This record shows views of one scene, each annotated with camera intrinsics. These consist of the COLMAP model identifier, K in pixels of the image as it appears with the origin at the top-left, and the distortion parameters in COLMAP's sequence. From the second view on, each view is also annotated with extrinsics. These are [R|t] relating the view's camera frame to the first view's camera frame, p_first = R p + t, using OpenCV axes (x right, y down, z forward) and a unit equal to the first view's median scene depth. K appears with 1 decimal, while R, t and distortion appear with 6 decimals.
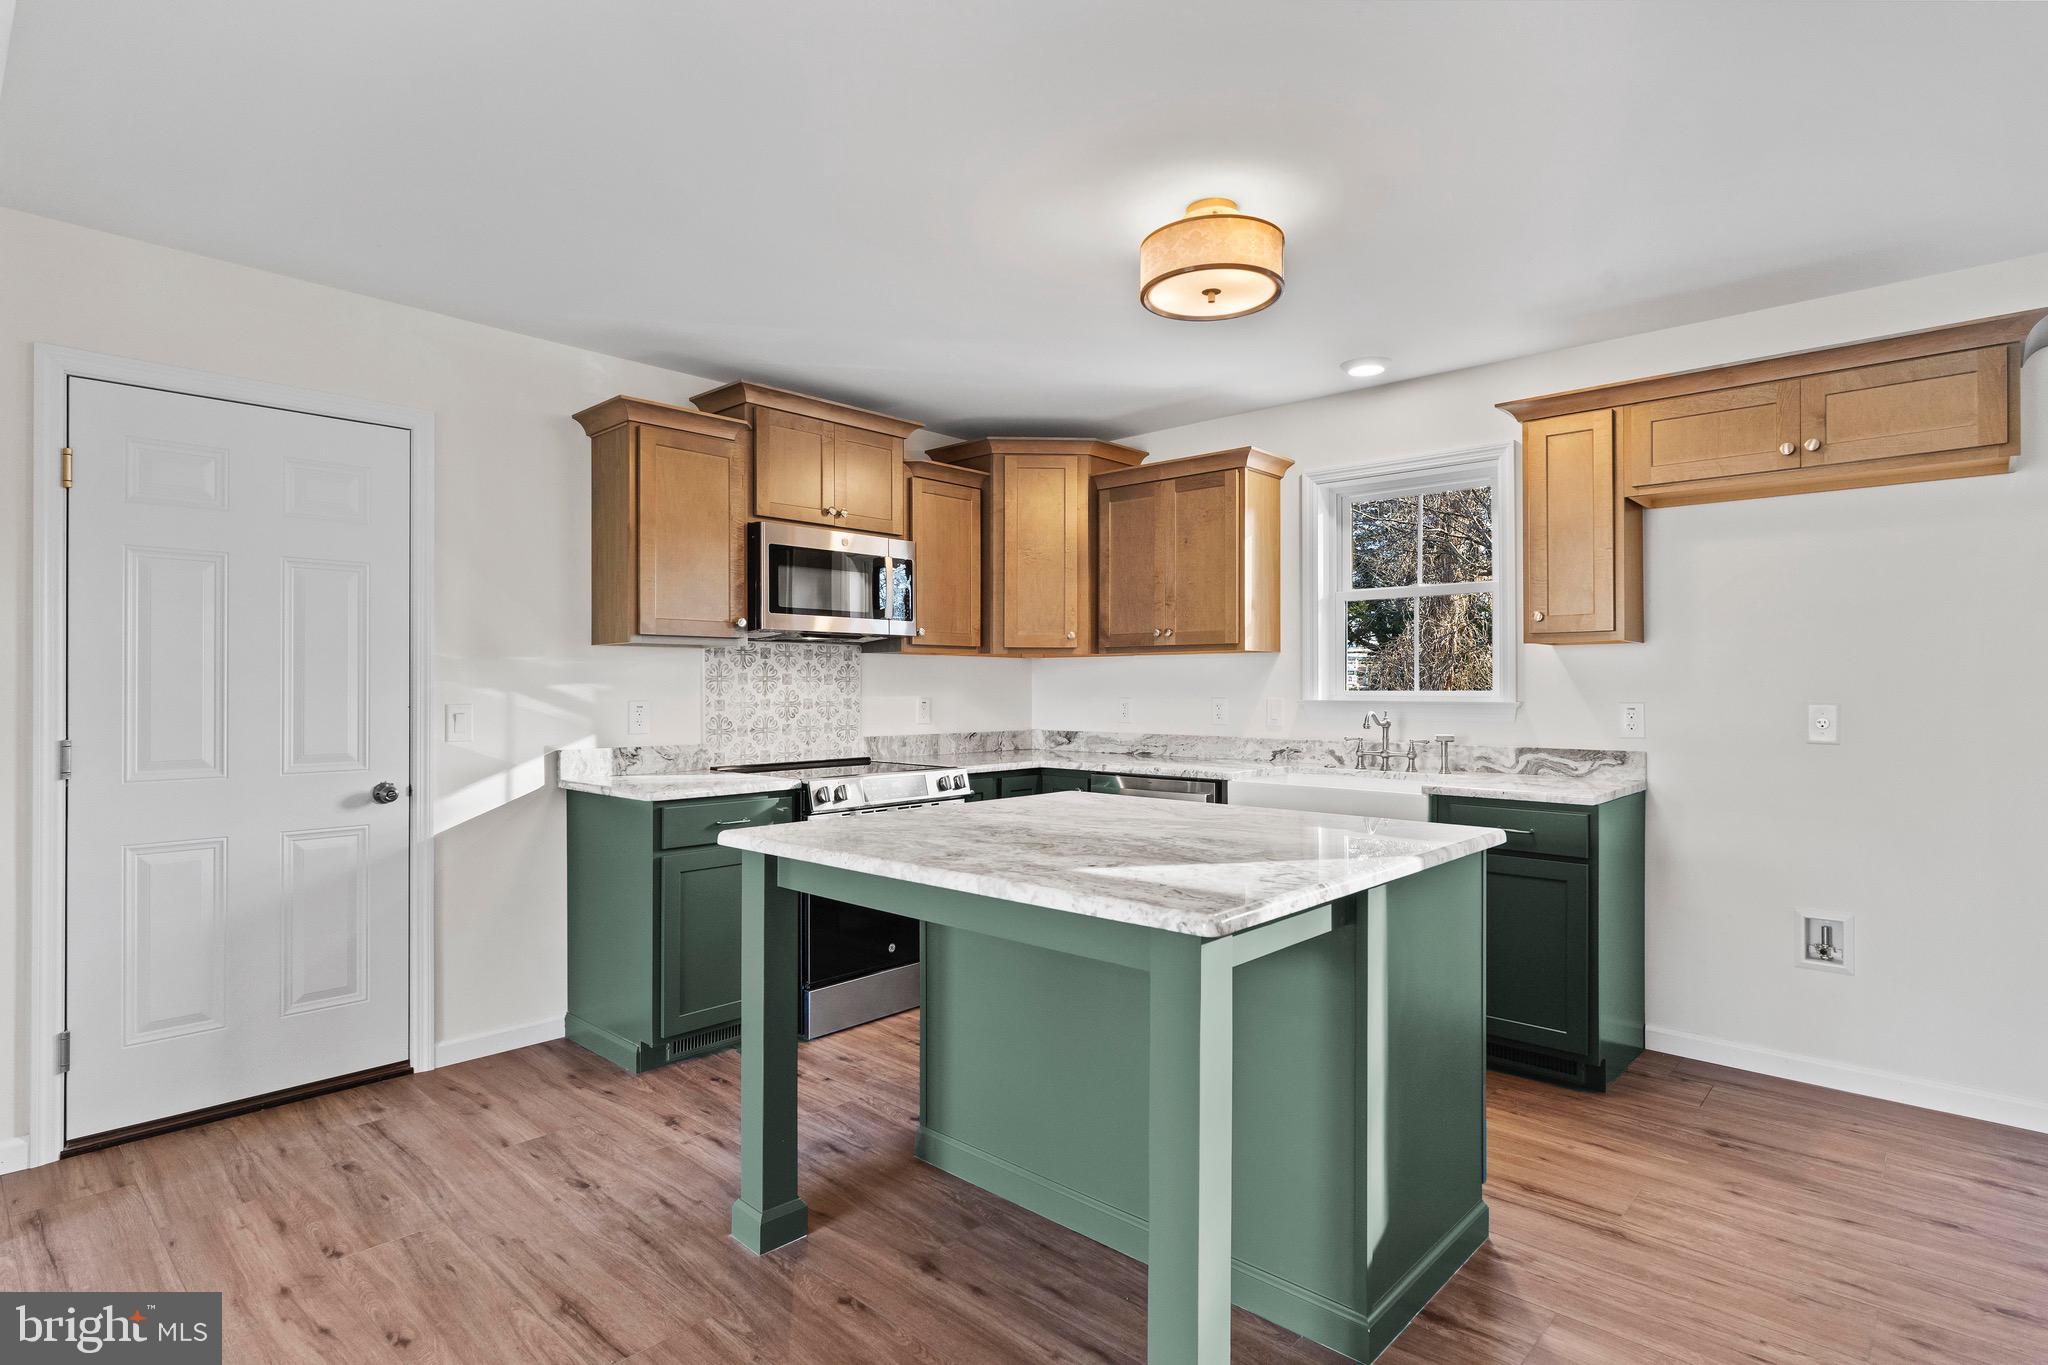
lens RADIAL K [[1050.3, 0, 1022.0], [0, 1050.3, 676.3], [0, 0, 1]] dist [-0.000681, -0.001711]
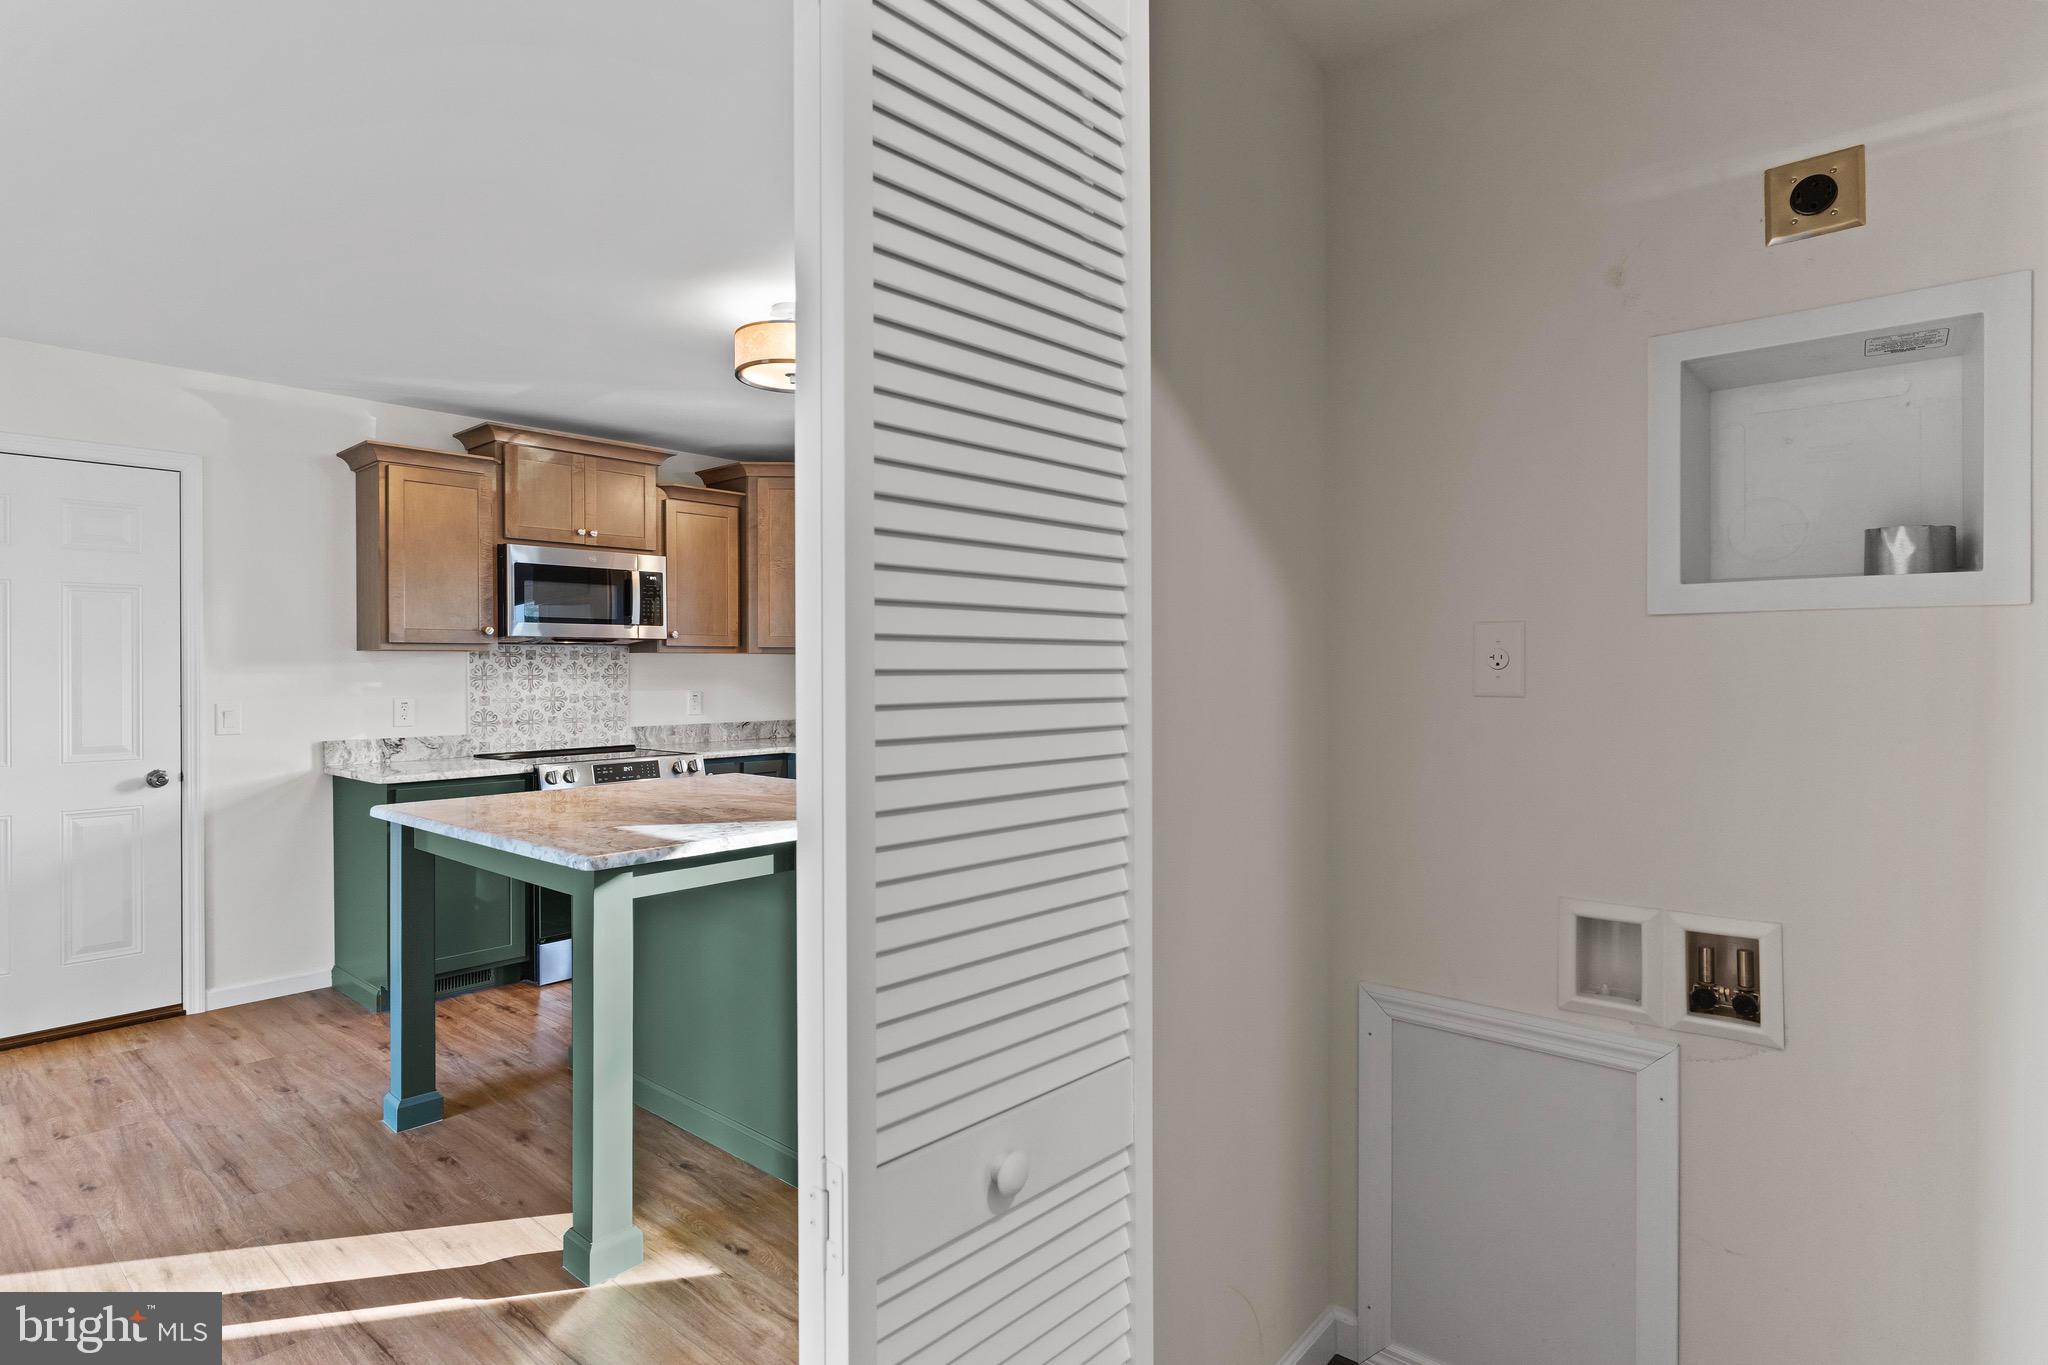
lens RADIAL K [[1050.3, 0, 1006.3], [0, 1050.3, 669.9], [0, 0, 1]] dist [-0.000681, -0.001711]
pose [[0.999503, -0.003787, 0.031294, 0.268511], [0.003458, 0.999938, 0.010578, -0.017949], [-0.031333, -0.010465, 0.999454, -0.181503]]
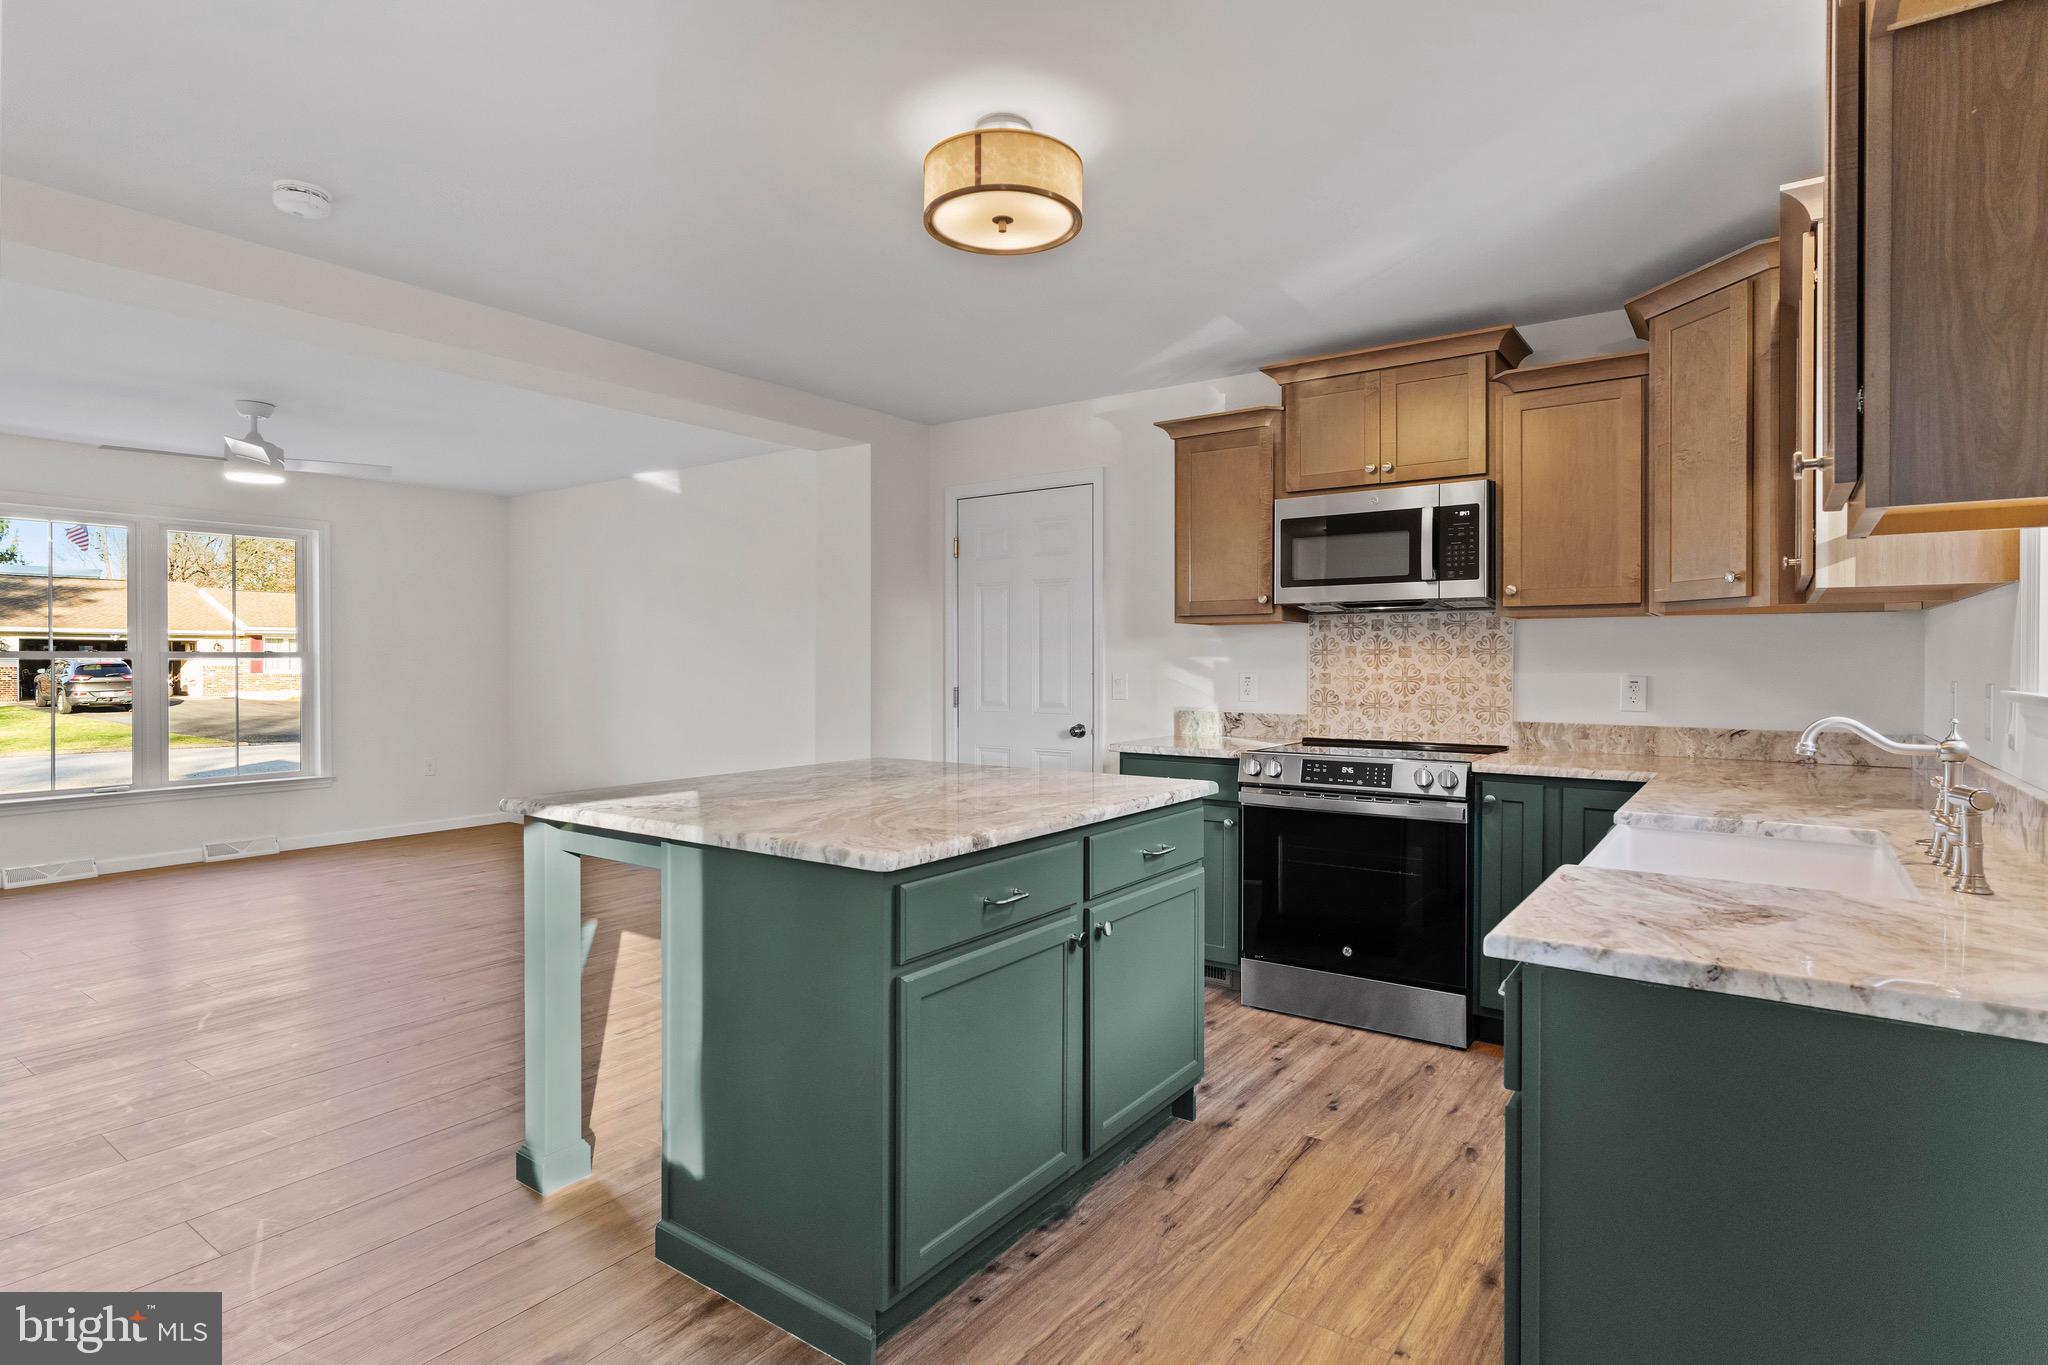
lens RADIAL K [[1050.3, 0, 1015.2], [0, 1050.3, 667.8], [0, 0, 1]] dist [-0.000681, -0.001711]
pose [[0.118066, 0.007554, -0.992977, 0.750642], [0.008561, 0.999926, 0.008625, 0.006385], [0.992969, -0.009519, 0.117993, 0.630693]]
